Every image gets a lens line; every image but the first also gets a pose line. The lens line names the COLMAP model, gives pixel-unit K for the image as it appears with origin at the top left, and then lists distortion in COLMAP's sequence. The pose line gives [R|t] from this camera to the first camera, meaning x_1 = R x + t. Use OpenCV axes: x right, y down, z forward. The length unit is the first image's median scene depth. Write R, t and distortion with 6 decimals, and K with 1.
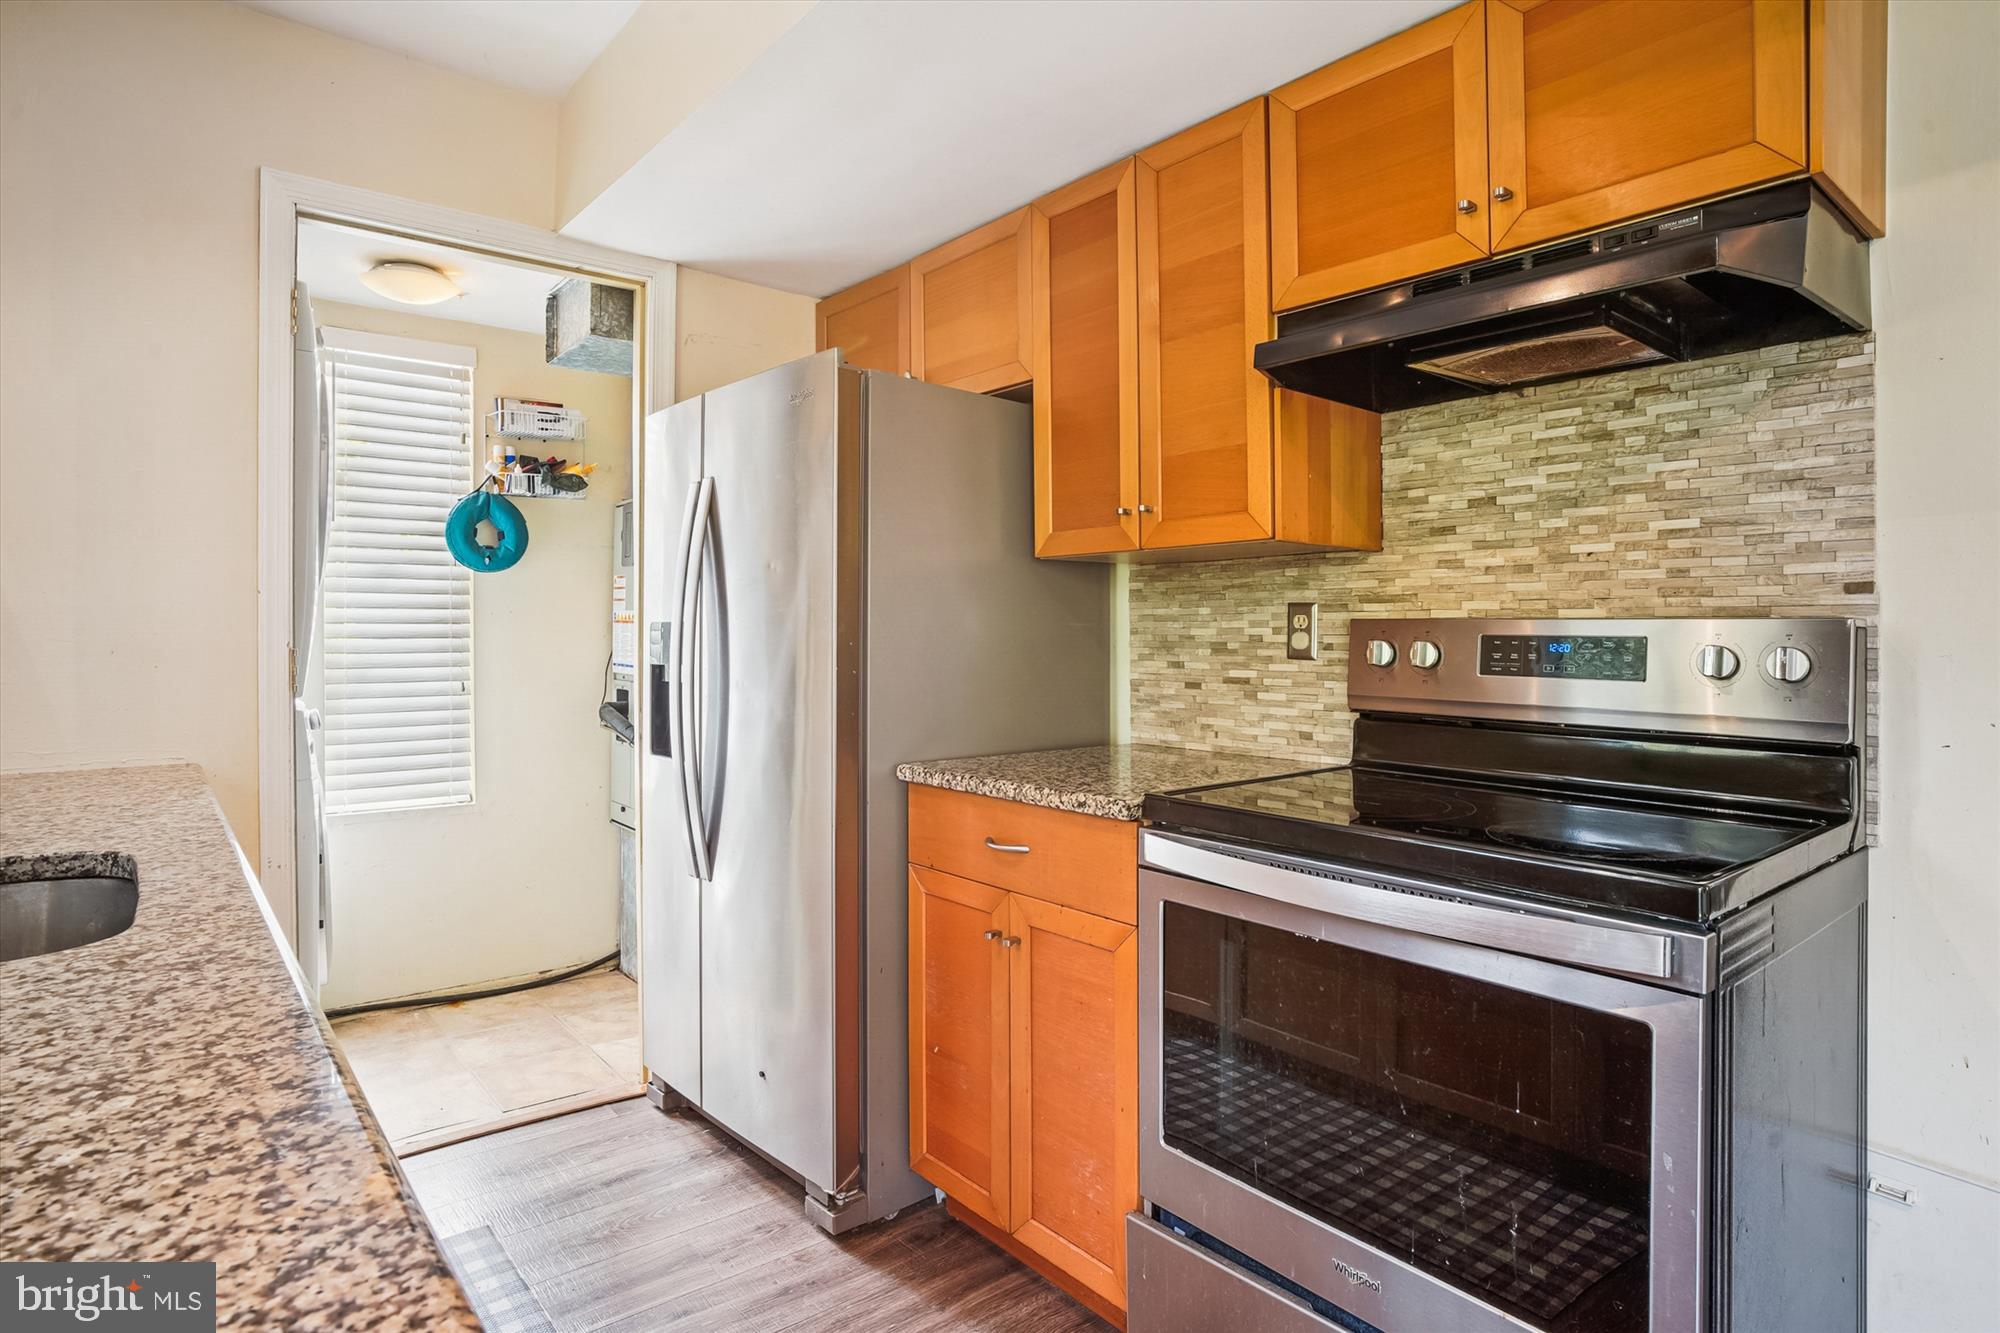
lens RADIAL K [[1065.2, 0, 964.5], [0, 1065.2, 628.4], [0, 0, 1]] dist [-0.044641, 0.023420]
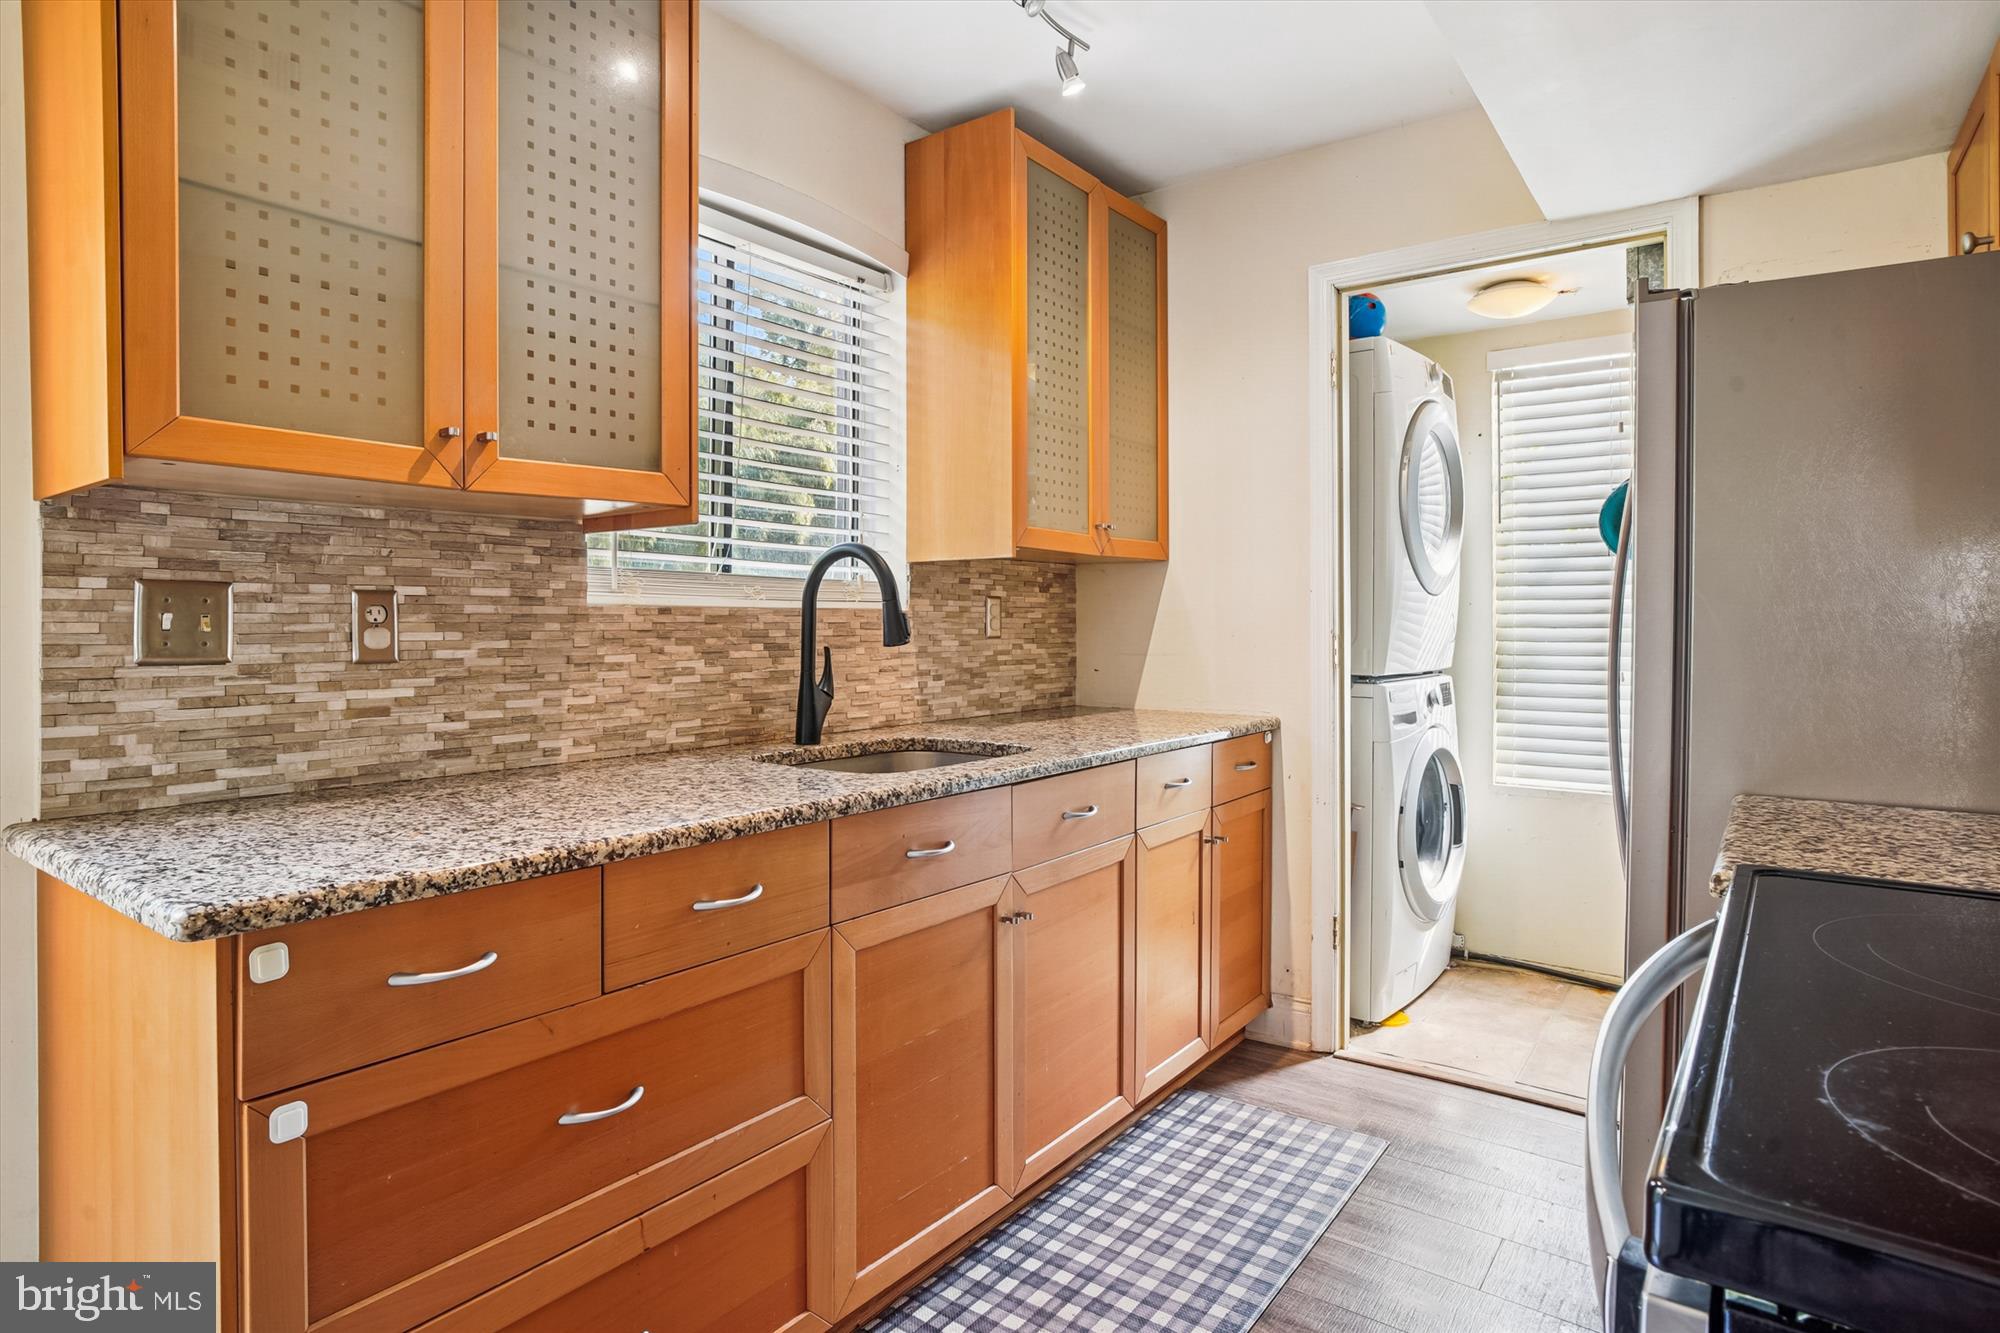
lens RADIAL K [[1065.2, 0, 1009.5], [0, 1065.2, 629.4], [0, 0, 1]] dist [-0.044641, 0.023420]
pose [[0.245249, 0.008034, -0.969427, 0.539717], [0.000037, 0.999966, 0.008297, 0.003367], [0.969460, -0.002071, 0.245240, 0.313646]]
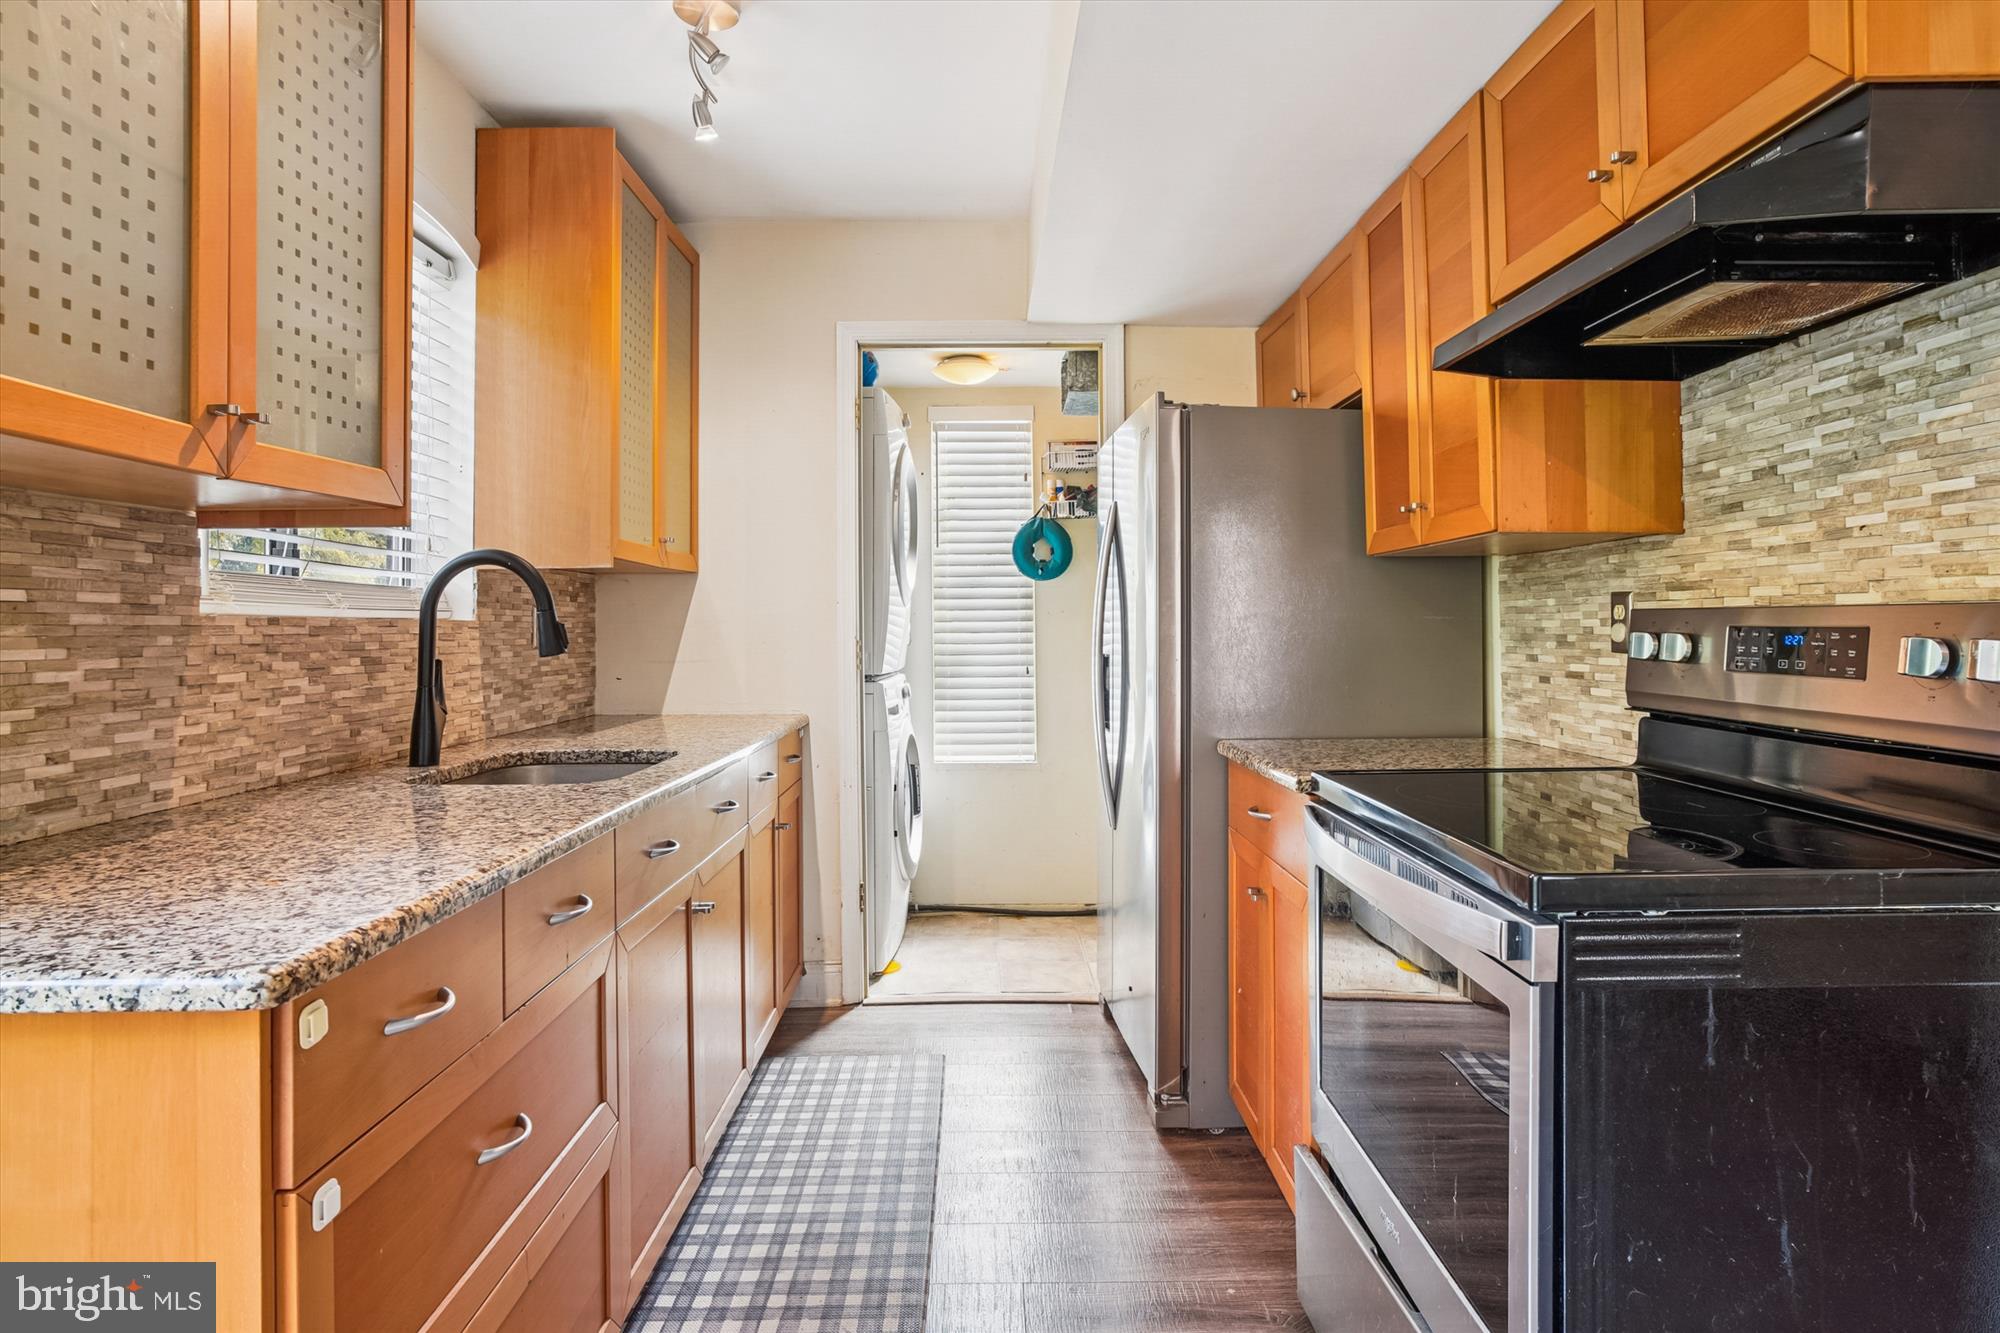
lens RADIAL K [[1065.2, 0, 992.7], [0, 1065.2, 612.7], [0, 0, 1]] dist [-0.044641, 0.023420]
pose [[0.782178, -0.013349, -0.622912, 0.470935], [0.006799, 0.999894, -0.012891, 0.002263], [0.623018, 0.005848, 0.782185, -0.061424]]
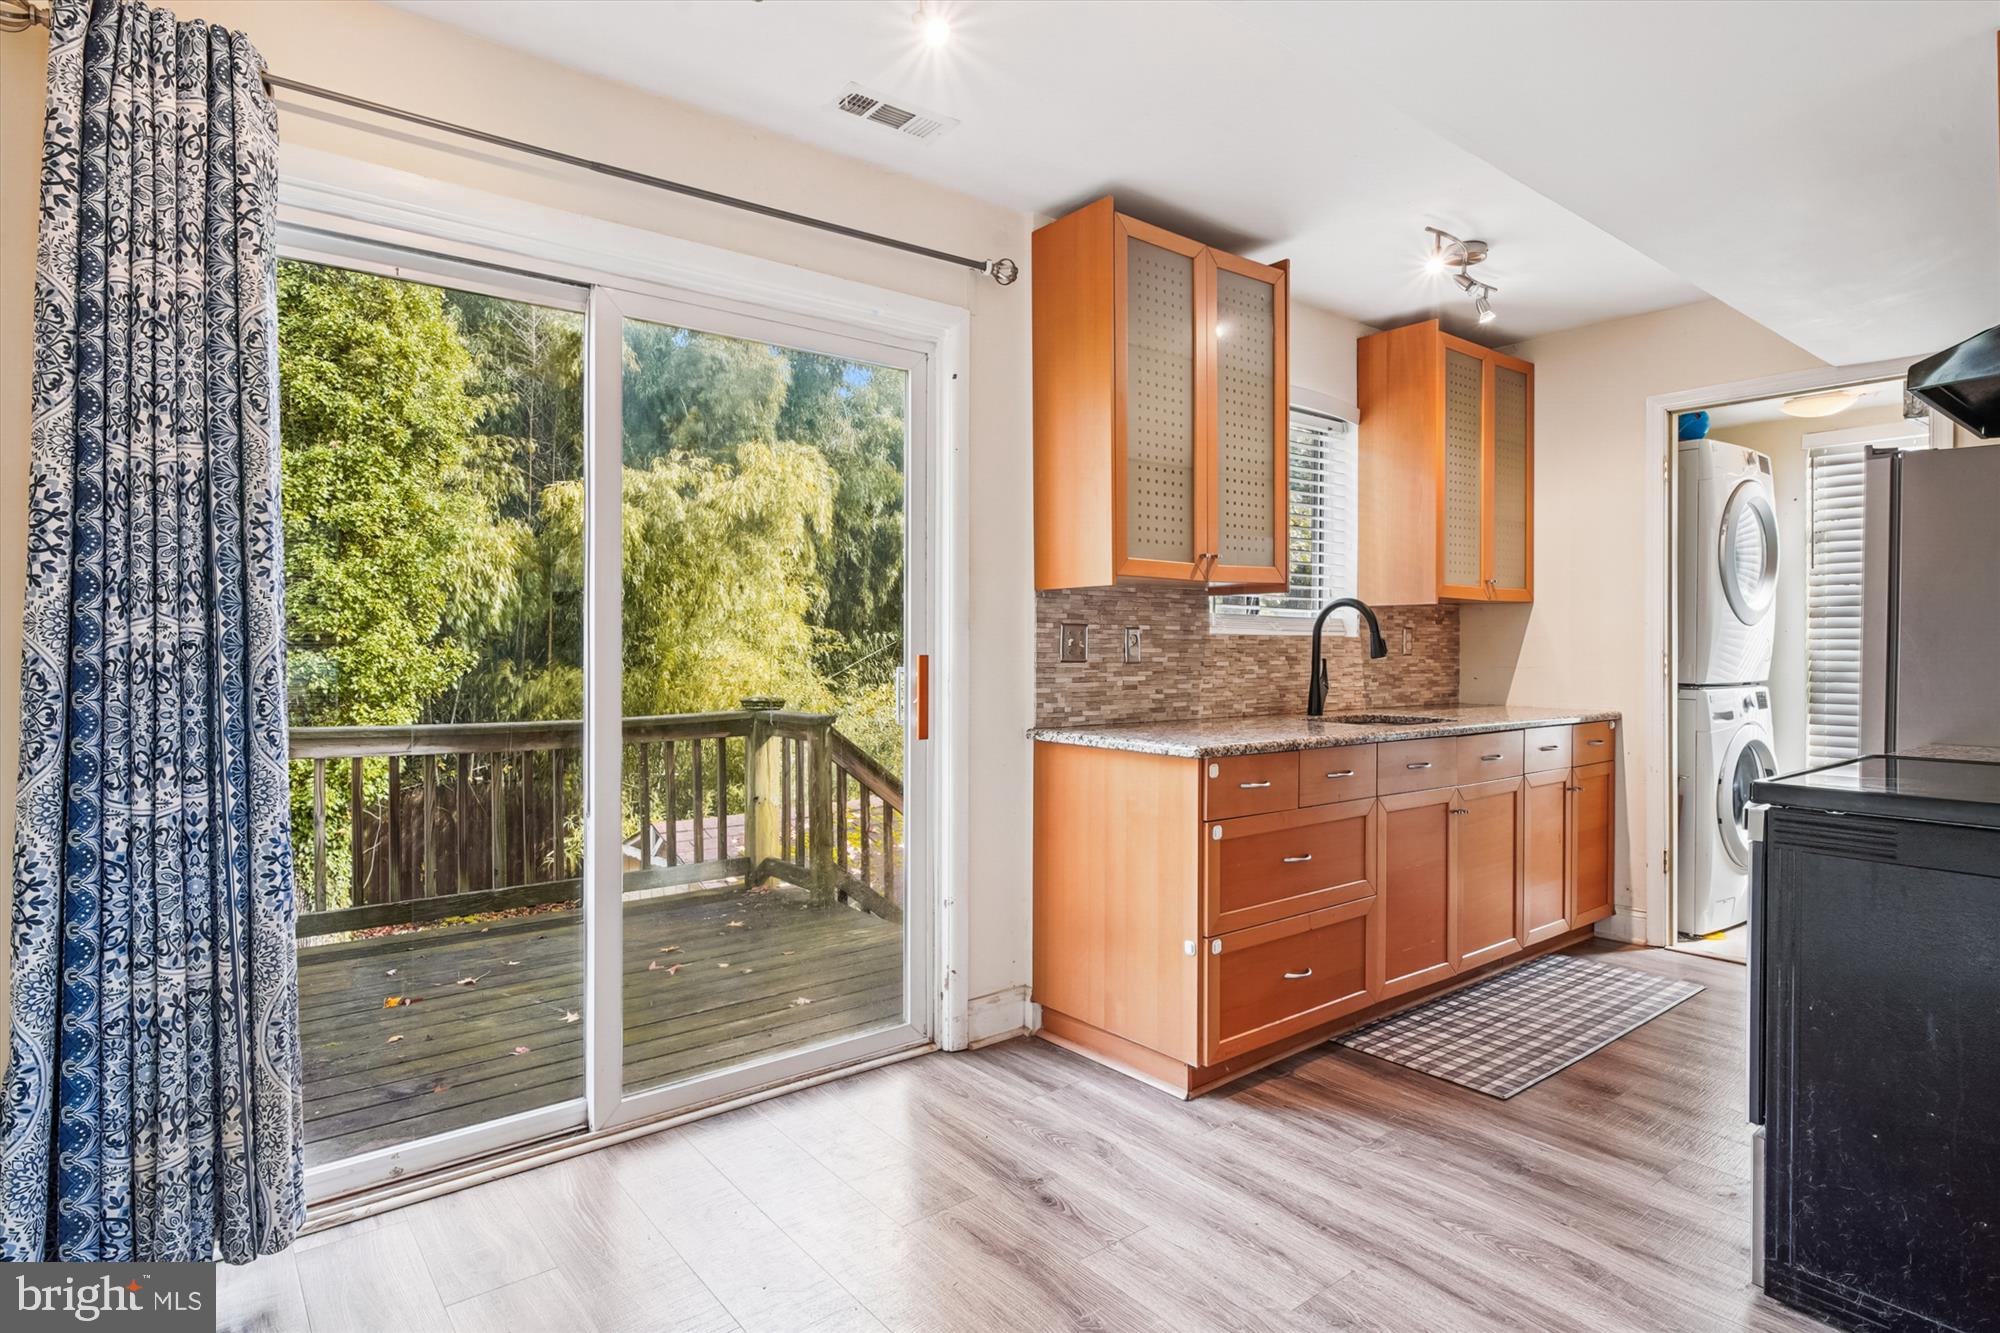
lens RADIAL K [[1065.2, 0, 958.9], [0, 1065.2, 650.5], [0, 0, 1]] dist [-0.044641, 0.023420]
pose [[-0.044504, 0.005332, -0.998995, 1.301282], [-0.001494, 0.999984, 0.005404, 0.007492], [0.999008, 0.001733, -0.044496, -0.156871]]
